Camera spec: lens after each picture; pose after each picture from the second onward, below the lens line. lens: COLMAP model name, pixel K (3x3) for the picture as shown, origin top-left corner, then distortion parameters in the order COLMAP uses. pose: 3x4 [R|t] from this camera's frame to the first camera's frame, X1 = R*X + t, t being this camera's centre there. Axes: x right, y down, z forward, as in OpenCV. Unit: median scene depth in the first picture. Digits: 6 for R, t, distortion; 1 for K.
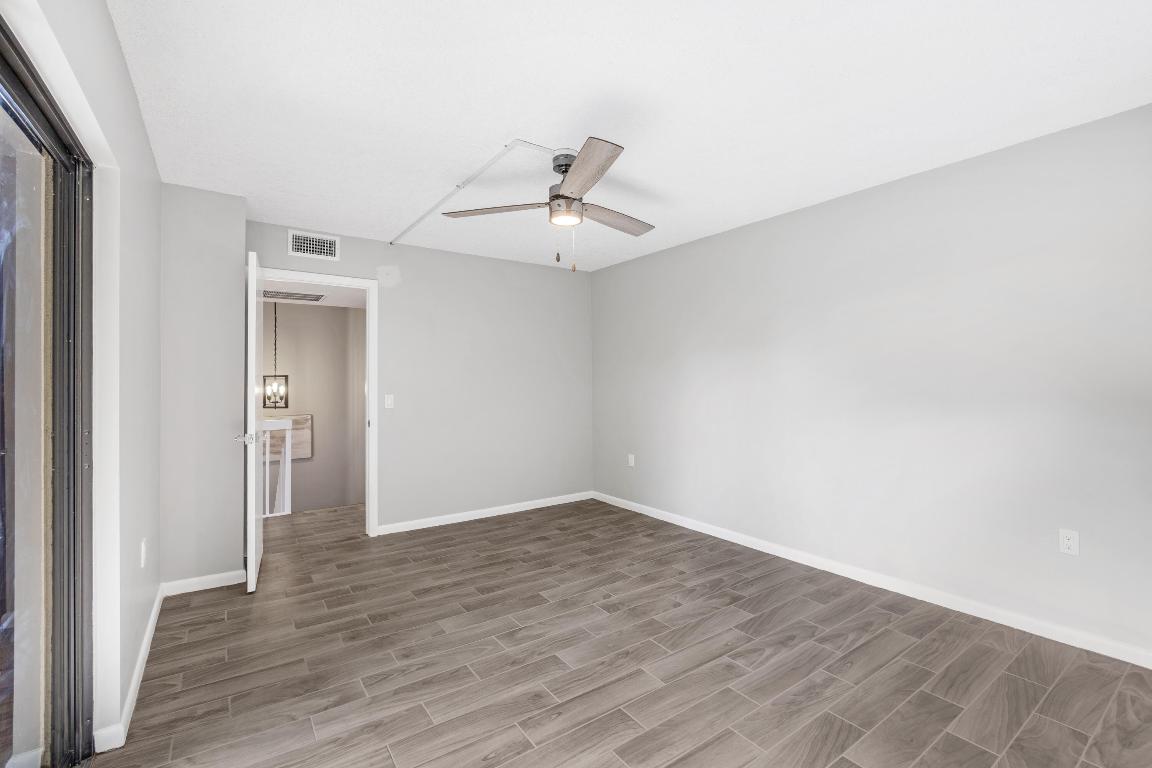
lens RADIAL K [[494.7, 0, 581.3], [0, 494.7, 384.1], [0, 0, 1]] dist [-0.006251, -0.000220]
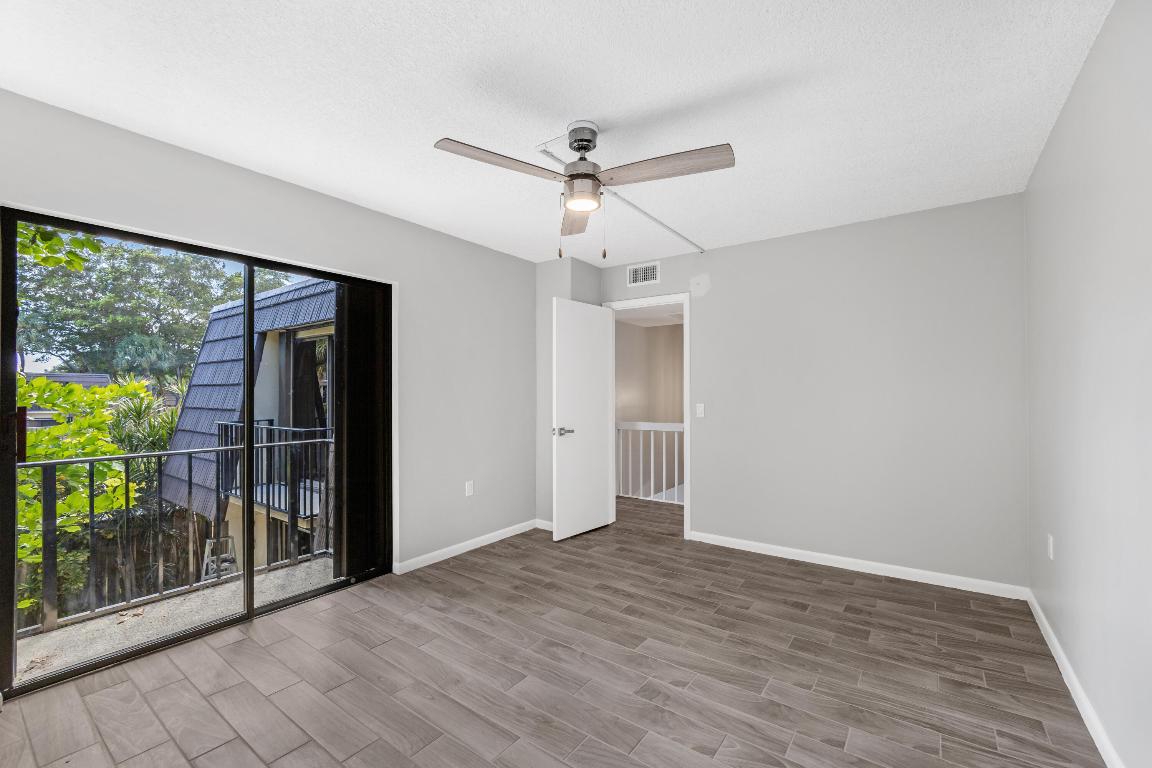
lens RADIAL K [[497.1, 0, 572.9], [0, 497.1, 403.4], [0, 0, 1]] dist [-0.009643, -0.000225]
pose [[0.307951, 0.023158, -0.951120, 0.656215], [-0.004098, 0.999727, 0.023015, -0.002425], [0.951394, -0.003190, 0.307961, 0.591481]]
